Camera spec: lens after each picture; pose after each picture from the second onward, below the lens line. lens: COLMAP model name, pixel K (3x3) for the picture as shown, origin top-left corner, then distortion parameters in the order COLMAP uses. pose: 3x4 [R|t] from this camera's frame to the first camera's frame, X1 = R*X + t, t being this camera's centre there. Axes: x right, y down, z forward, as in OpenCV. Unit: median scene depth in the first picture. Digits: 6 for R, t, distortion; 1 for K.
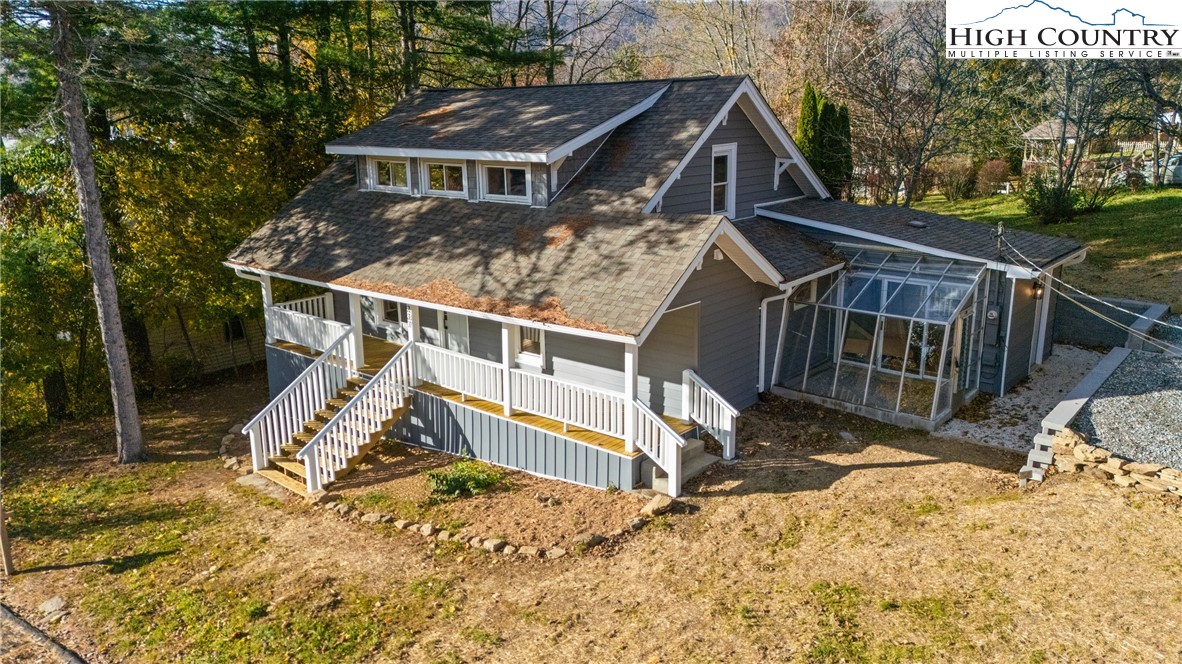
lens RADIAL K [[854.2, 0, 592.0], [0, 854.2, 335.4], [0, 0, 1]] dist [0.061378, -0.038620]
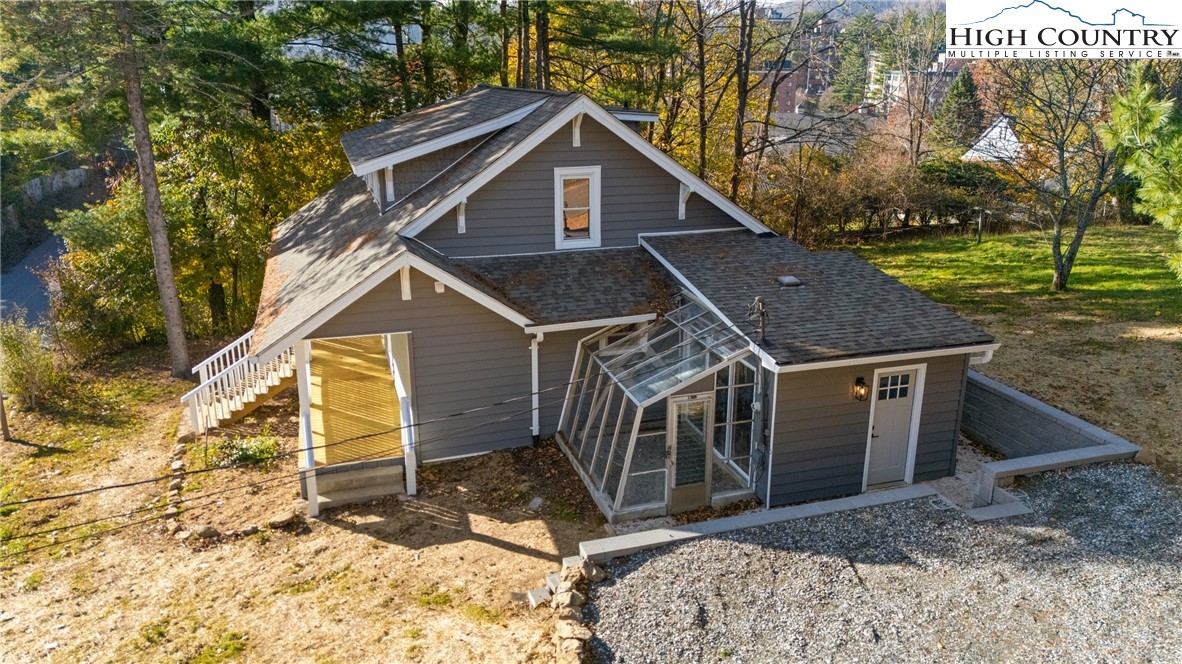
lens RADIAL K [[854.2, 0, 598.0], [0, 854.2, 328.6], [0, 0, 1]] dist [0.061378, -0.038620]
pose [[0.854941, 0.167575, -0.490912, 0.760271], [-0.146189, 0.985858, 0.081934, -0.148802], [0.497700, 0.001718, 0.867348, 0.238449]]
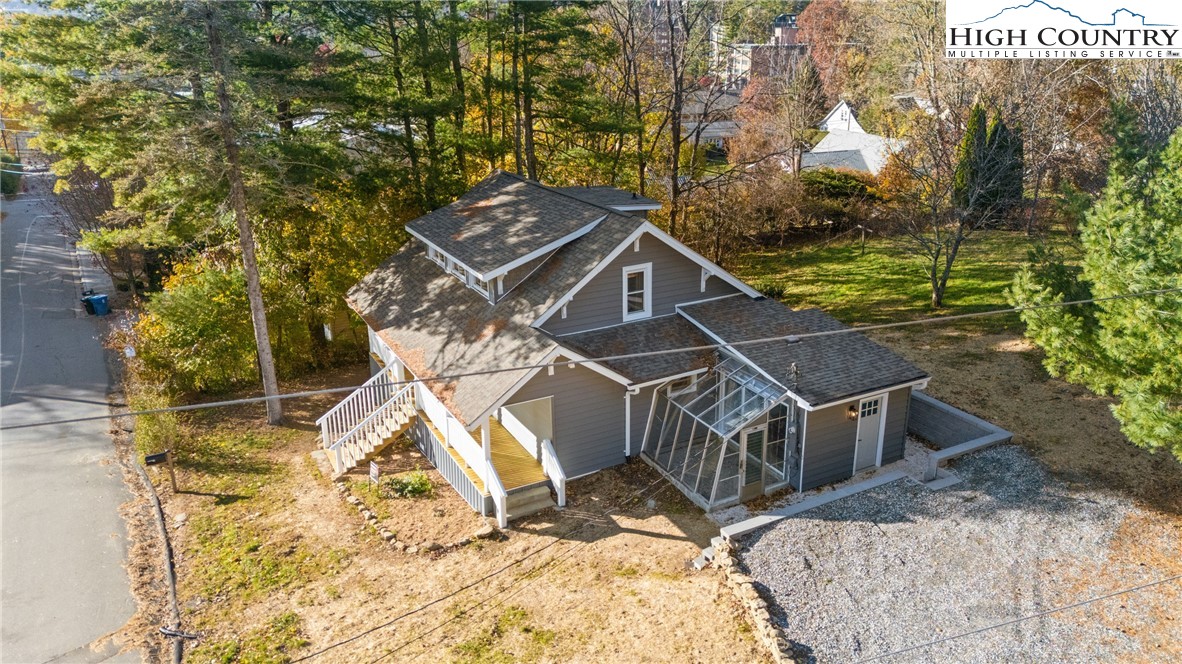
lens RADIAL K [[854.2, 0, 595.6], [0, 854.2, 326.7], [0, 0, 1]] dist [0.061378, -0.038620]
pose [[0.932140, 0.120912, -0.341314, 0.641964], [-0.092344, 0.990813, 0.098803, -0.291330], [0.350125, -0.060580, 0.934742, -0.303229]]
